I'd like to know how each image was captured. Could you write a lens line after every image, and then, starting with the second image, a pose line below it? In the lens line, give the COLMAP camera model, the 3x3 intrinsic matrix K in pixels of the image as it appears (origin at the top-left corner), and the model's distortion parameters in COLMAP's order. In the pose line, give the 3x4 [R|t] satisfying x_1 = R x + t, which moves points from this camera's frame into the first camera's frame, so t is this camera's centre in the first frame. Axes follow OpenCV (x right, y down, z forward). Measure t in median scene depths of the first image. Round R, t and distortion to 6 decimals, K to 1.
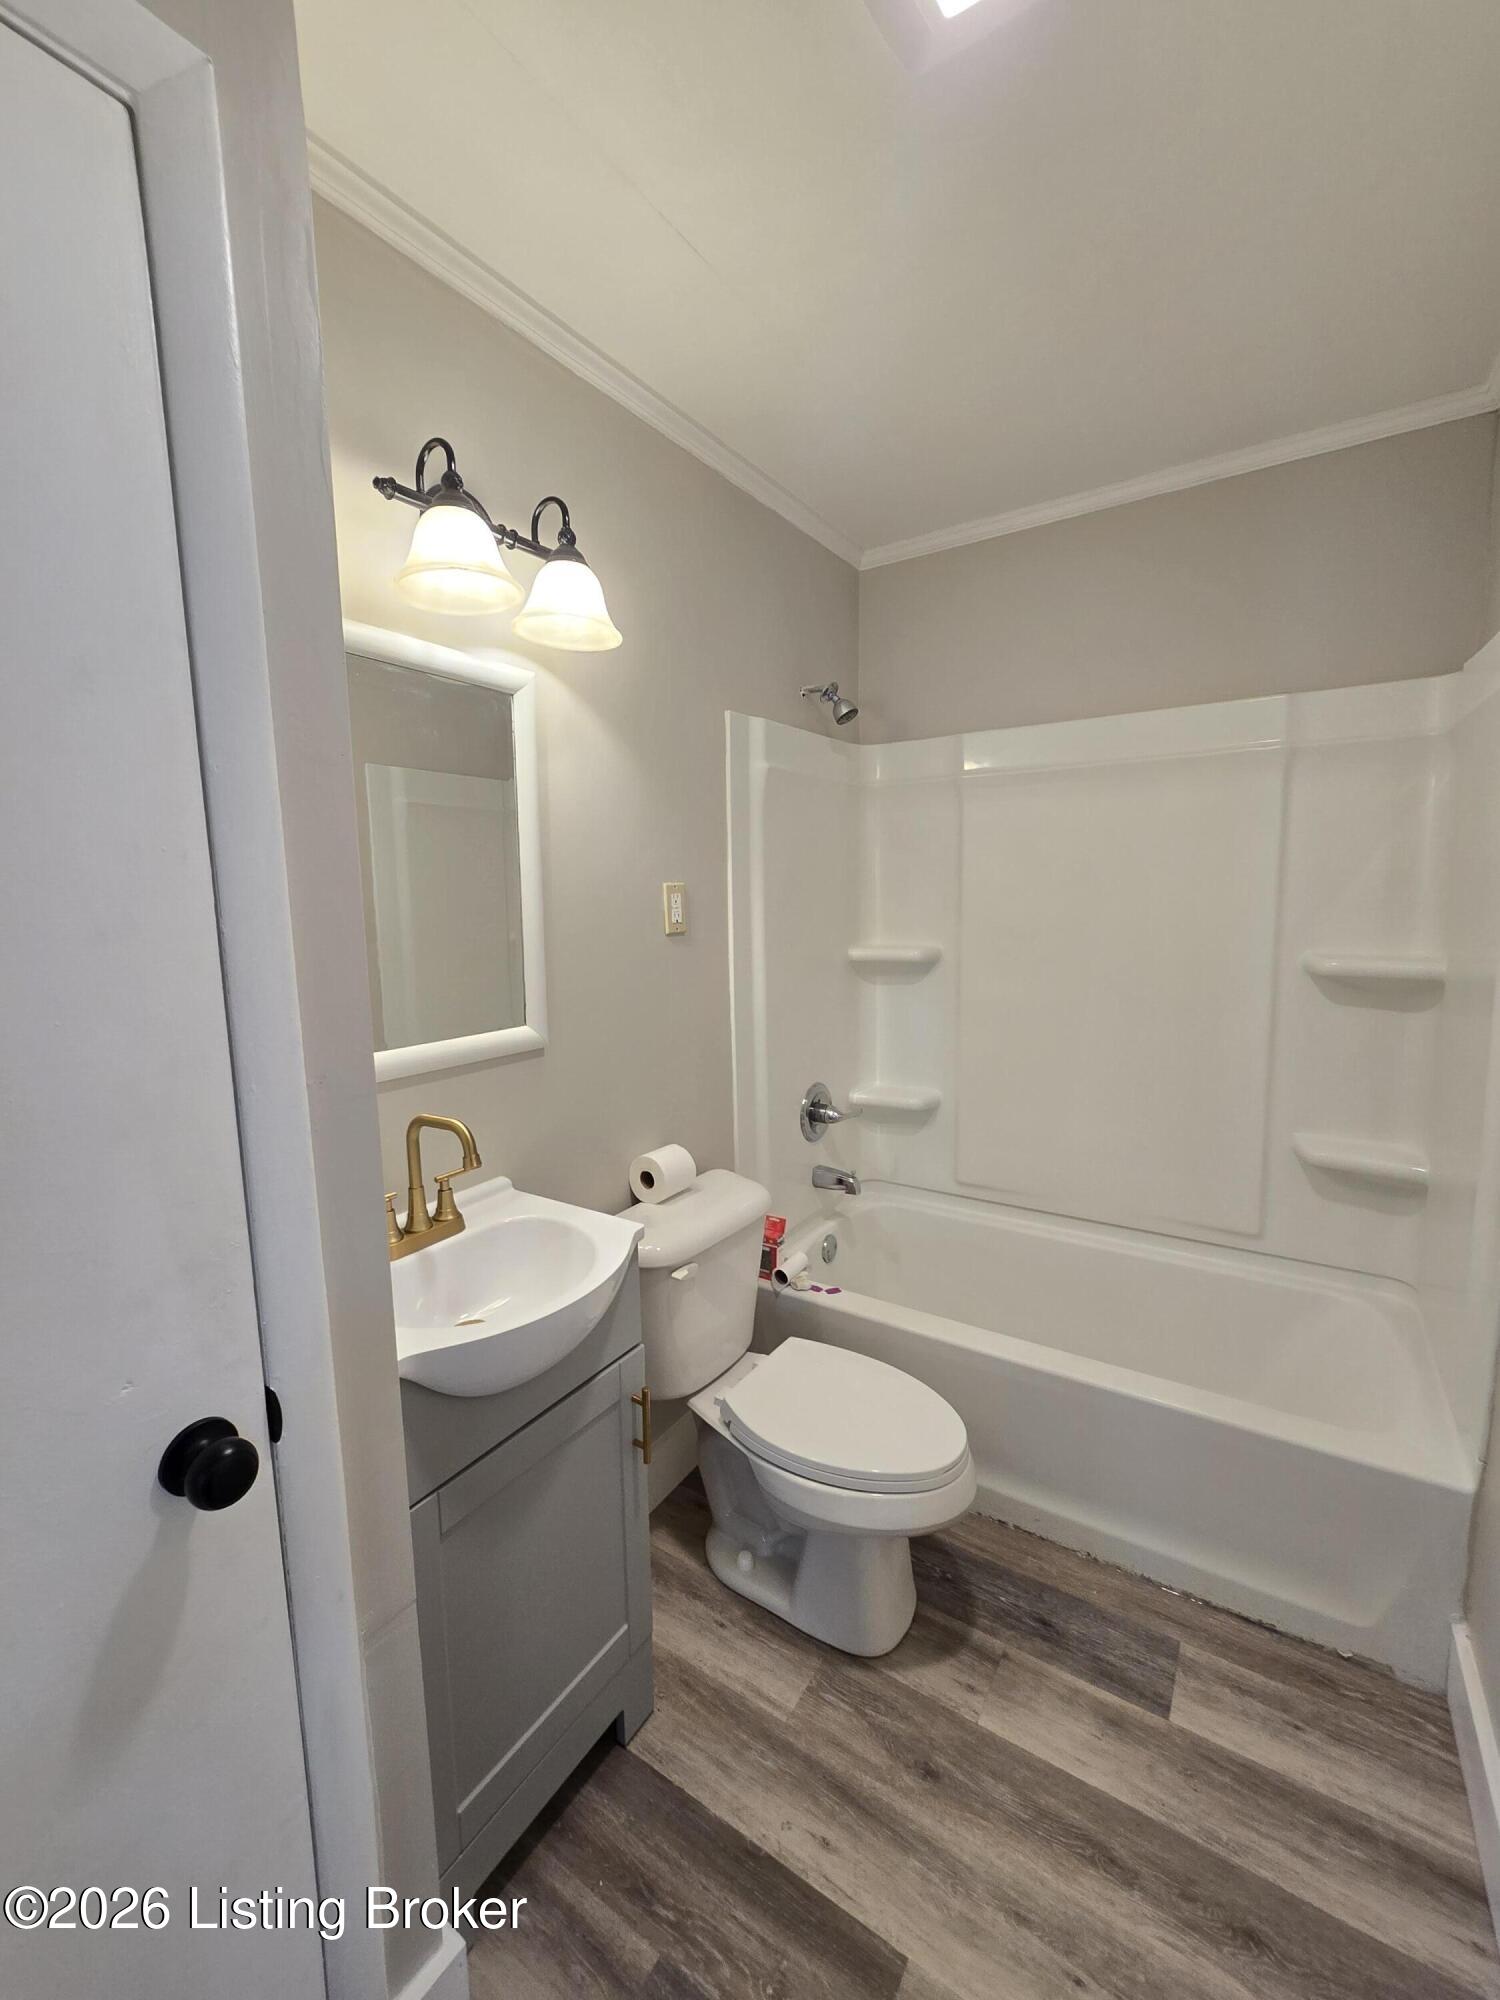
lens RADIAL K [[820.2, 0, 749.8], [0, 820.2, 1002.1], [0, 0, 1]] dist [-0.002153, 0.000811]
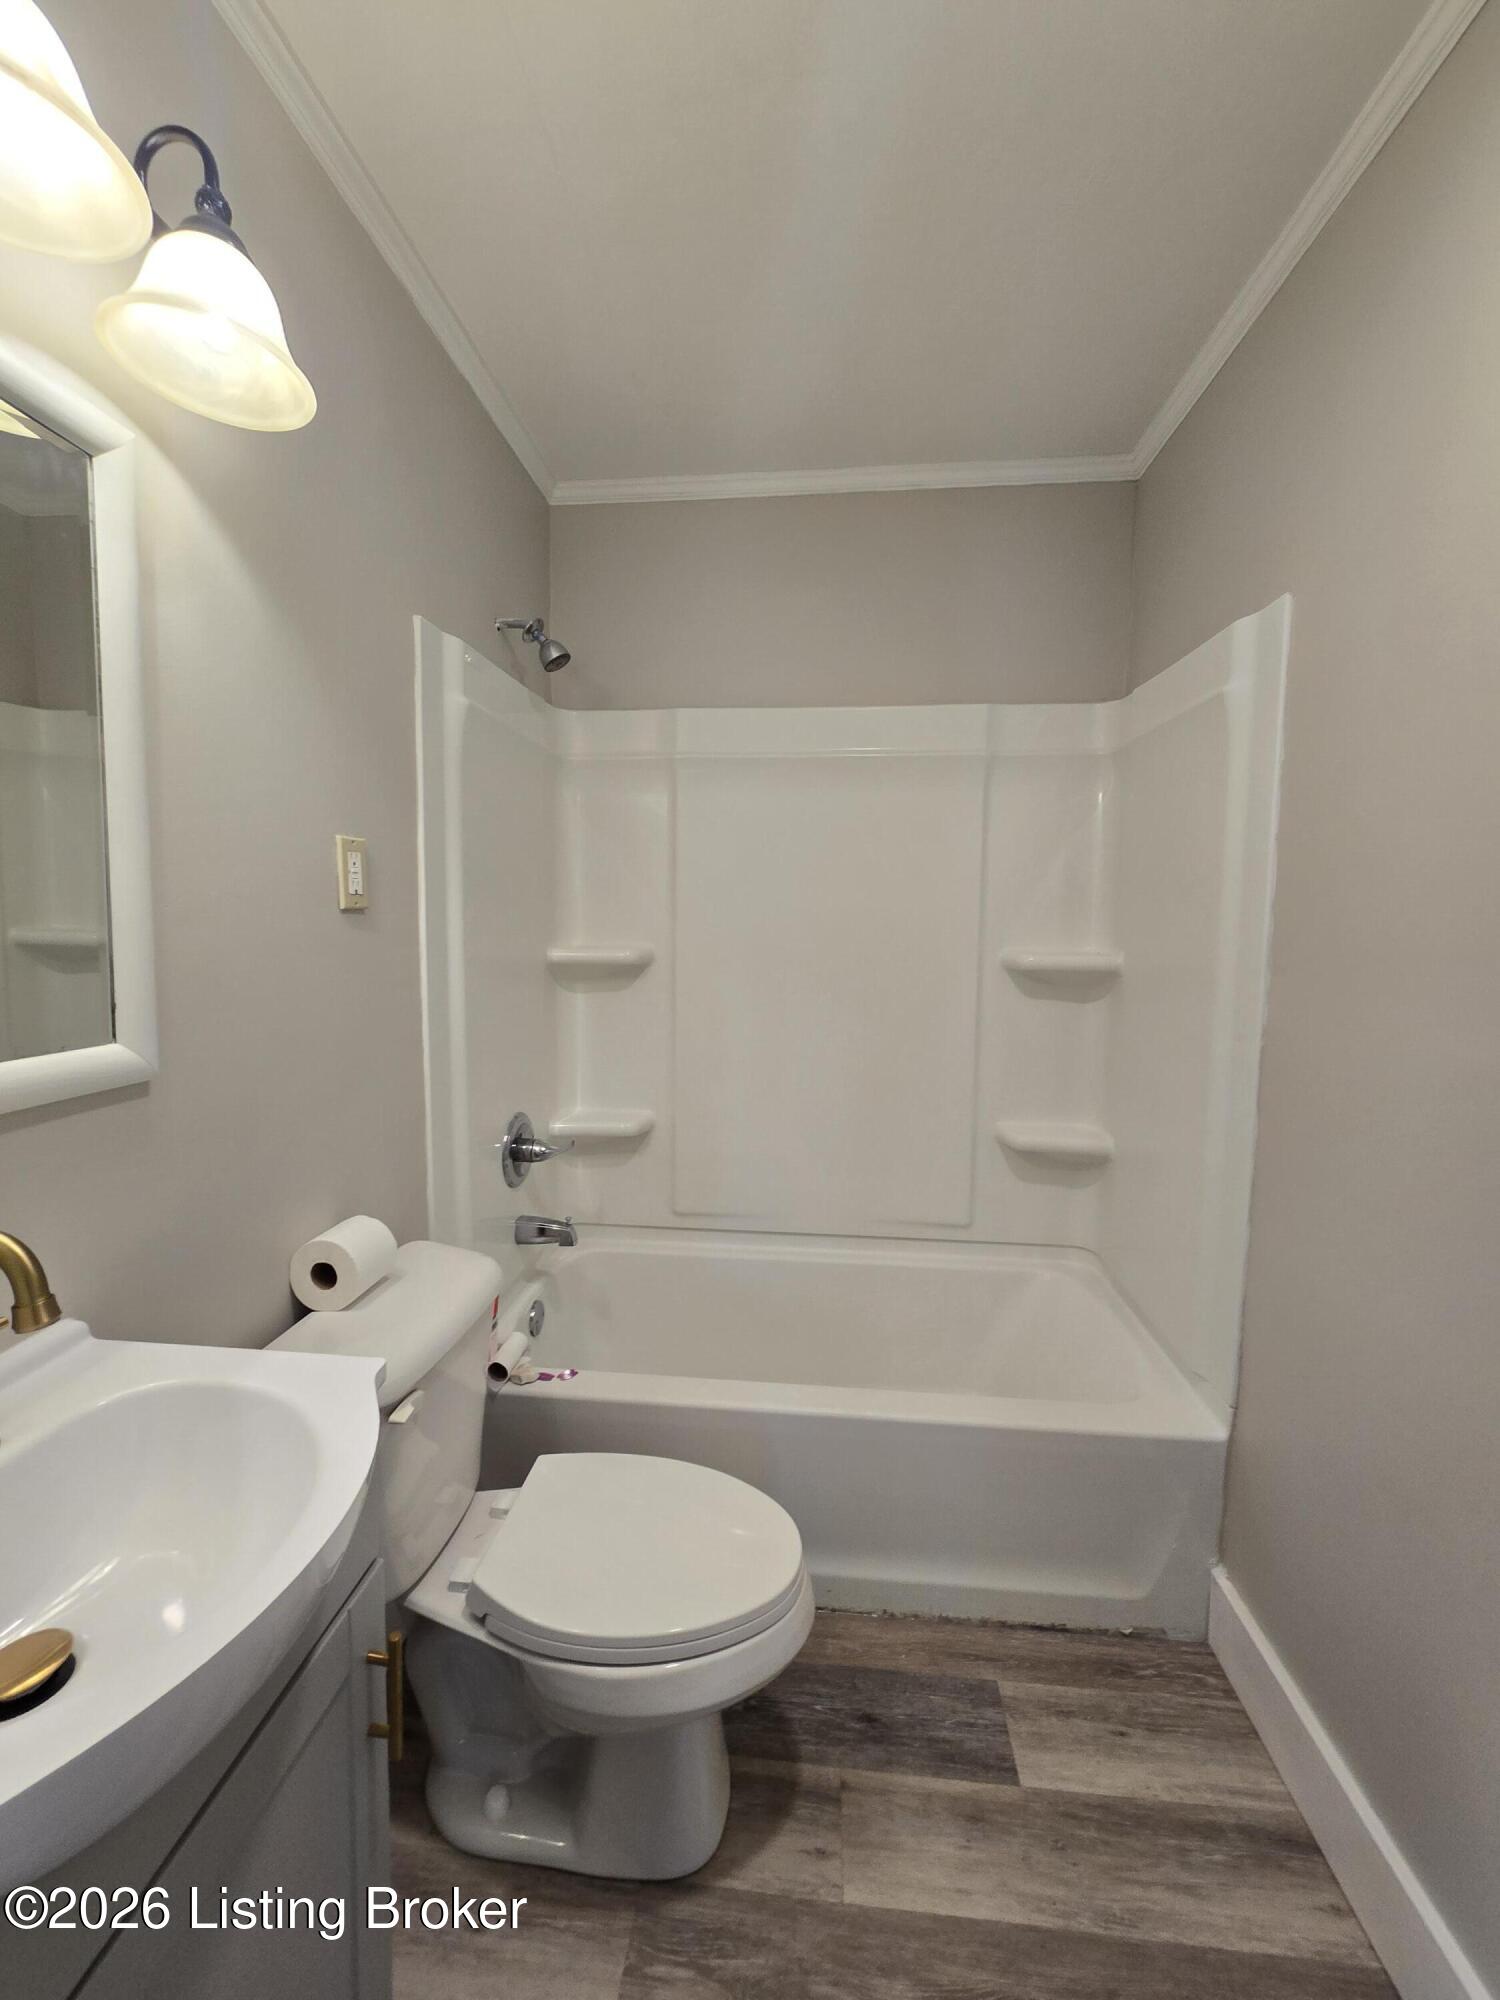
lens RADIAL K [[820.2, 0, 743.9], [0, 820.2, 997.4], [0, 0, 1]] dist [-0.002153, 0.000811]
pose [[0.886352, -0.017404, 0.462686, -0.126698], [0.036323, 0.998827, -0.032011, 0.026040], [-0.461586, 0.045179, 0.885944, 0.247755]]
